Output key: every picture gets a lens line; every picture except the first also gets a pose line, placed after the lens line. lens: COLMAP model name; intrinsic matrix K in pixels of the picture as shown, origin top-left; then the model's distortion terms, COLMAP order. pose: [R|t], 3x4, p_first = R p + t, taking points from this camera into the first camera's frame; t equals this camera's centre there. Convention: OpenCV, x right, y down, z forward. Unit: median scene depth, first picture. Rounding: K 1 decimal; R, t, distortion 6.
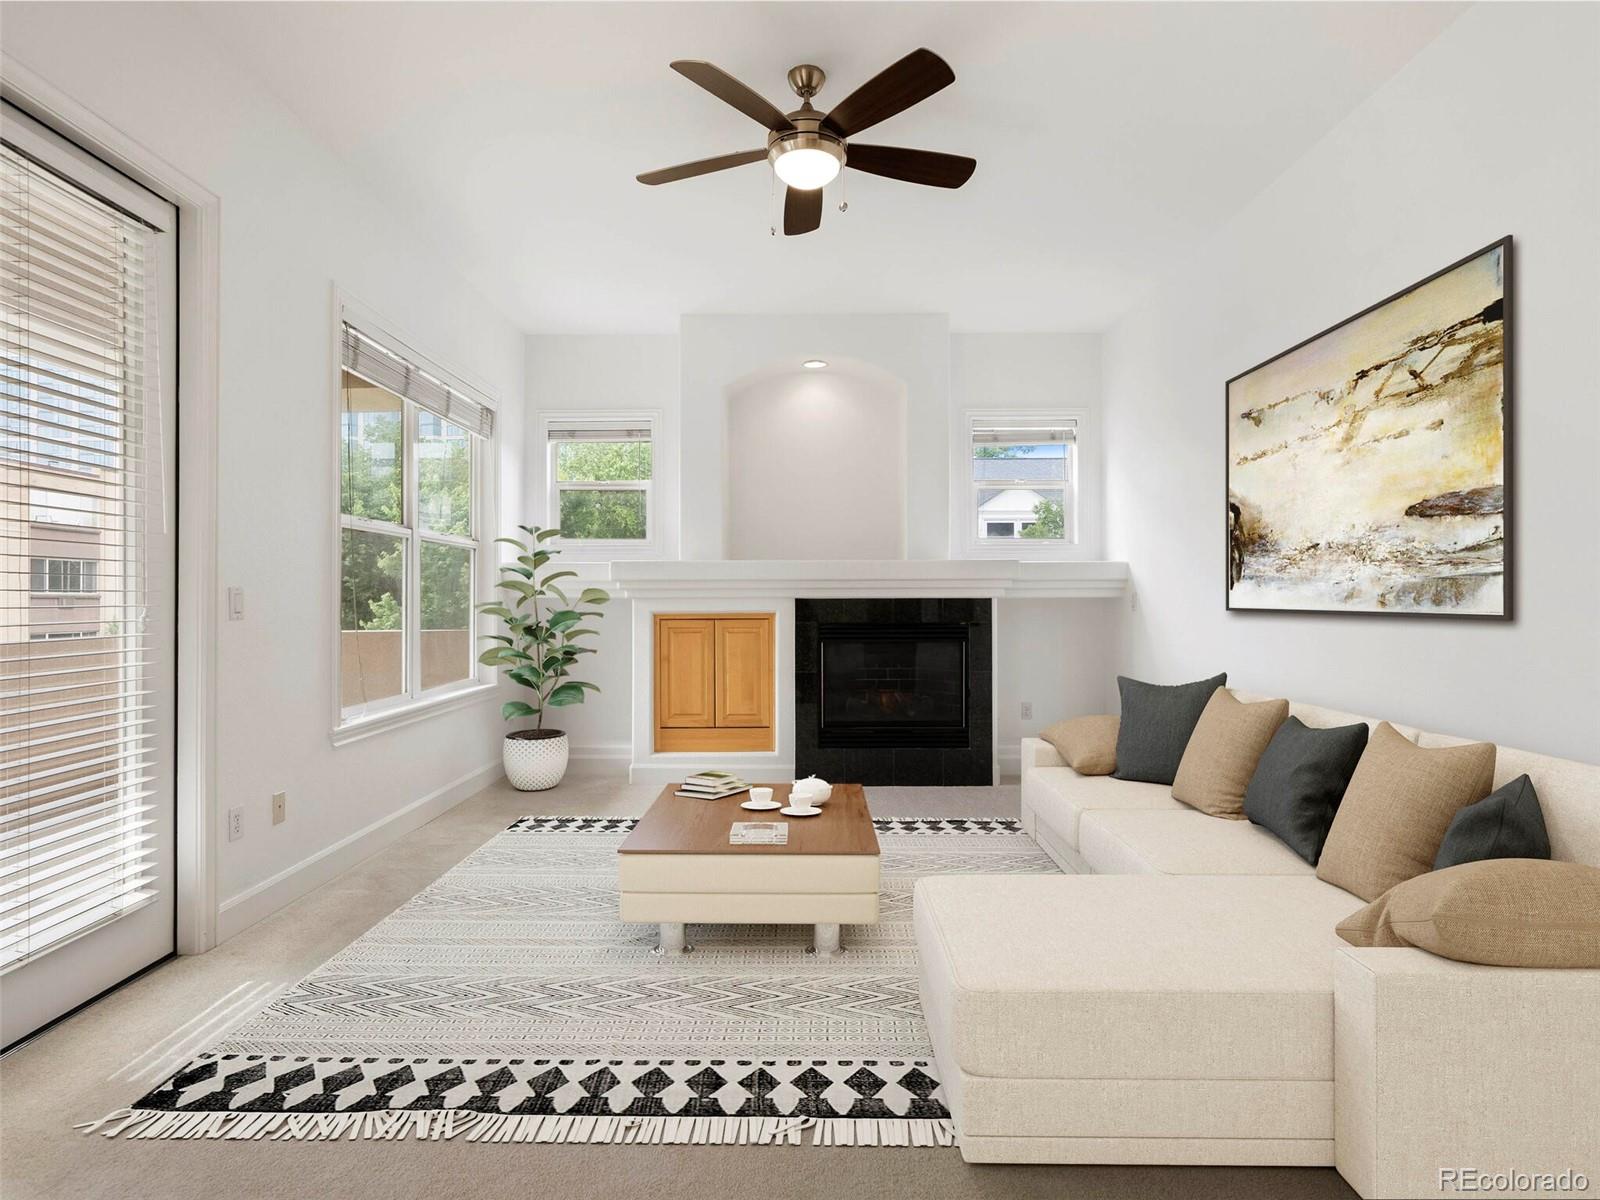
lens RADIAL K [[867.9, 0, 793.9], [0, 867.9, 595.6], [0, 0, 1]] dist [0.003132, 0.000878]
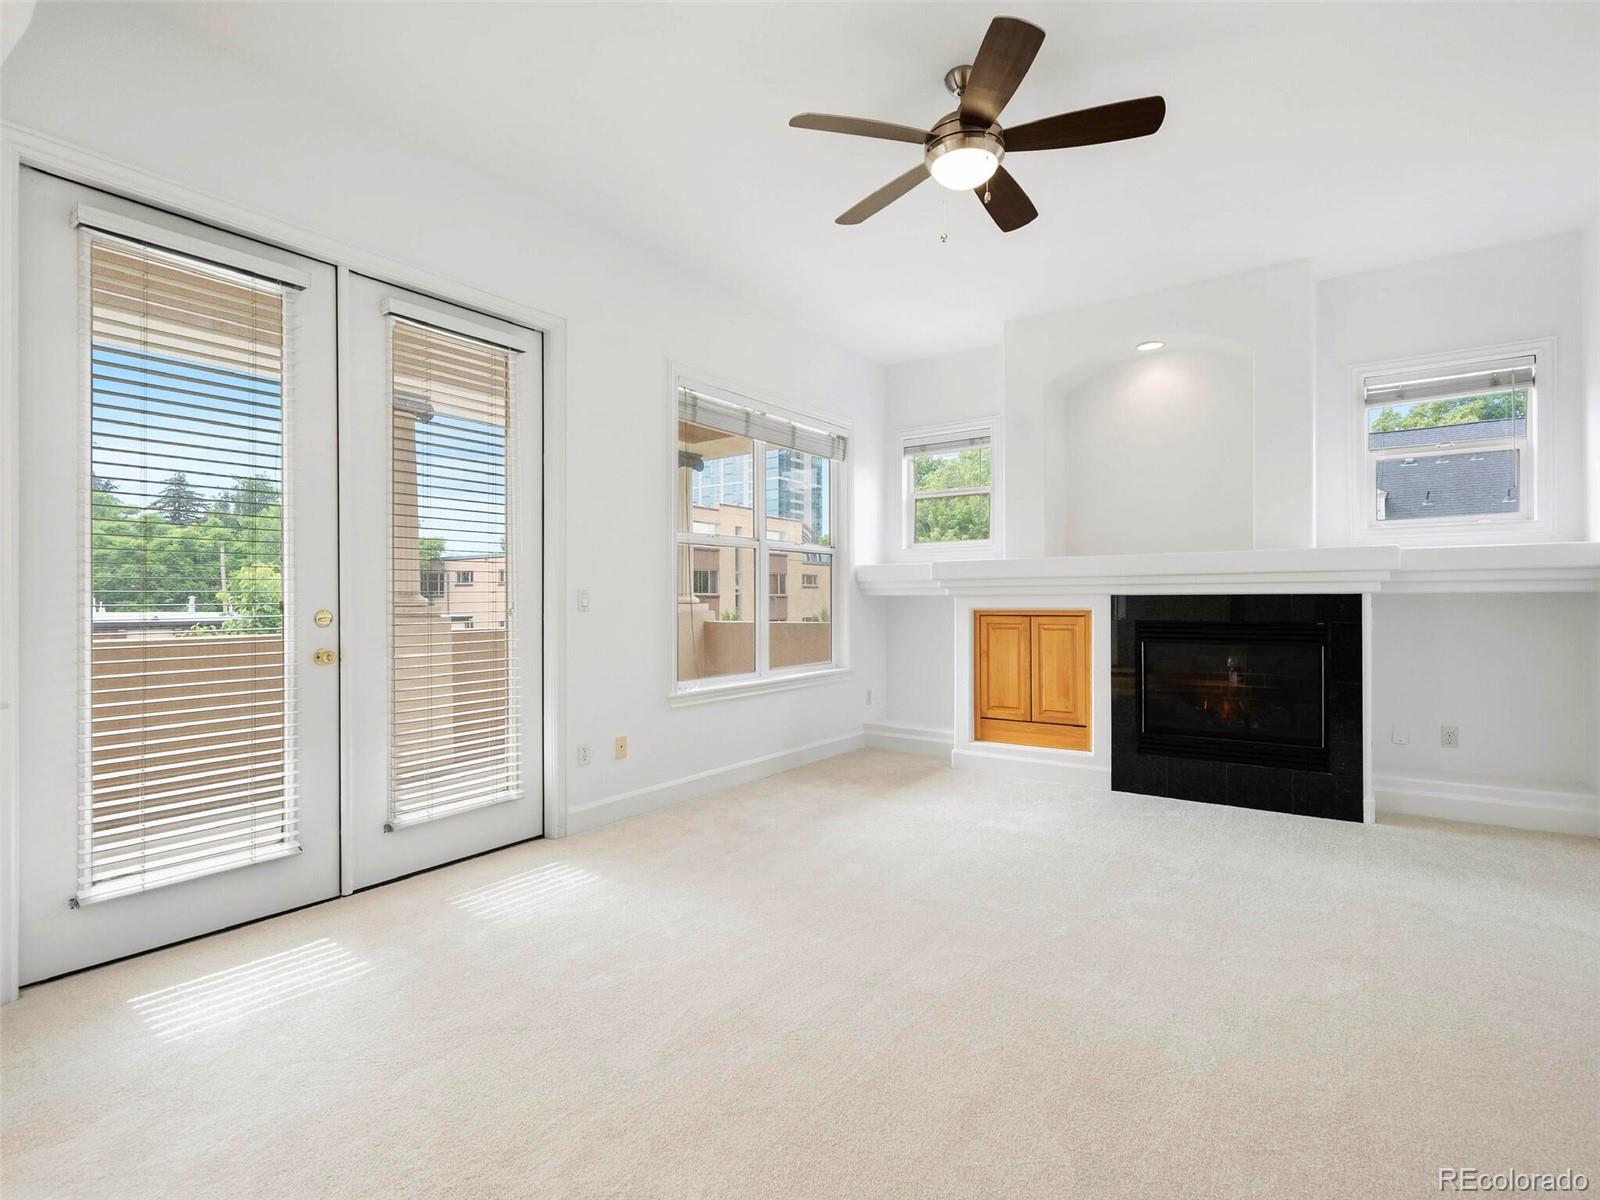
lens RADIAL K [[801.0, 0, 800.0], [0, 801.0, 600.0], [0, 0, 1]] dist [-0.004944, -0.000096]
pose [[0.814085, -0.000201, -0.580746, 0.234313], [0.005241, 0.999962, 0.007000, 0.000562], [0.580722, -0.008742, 0.814055, 0.077351]]
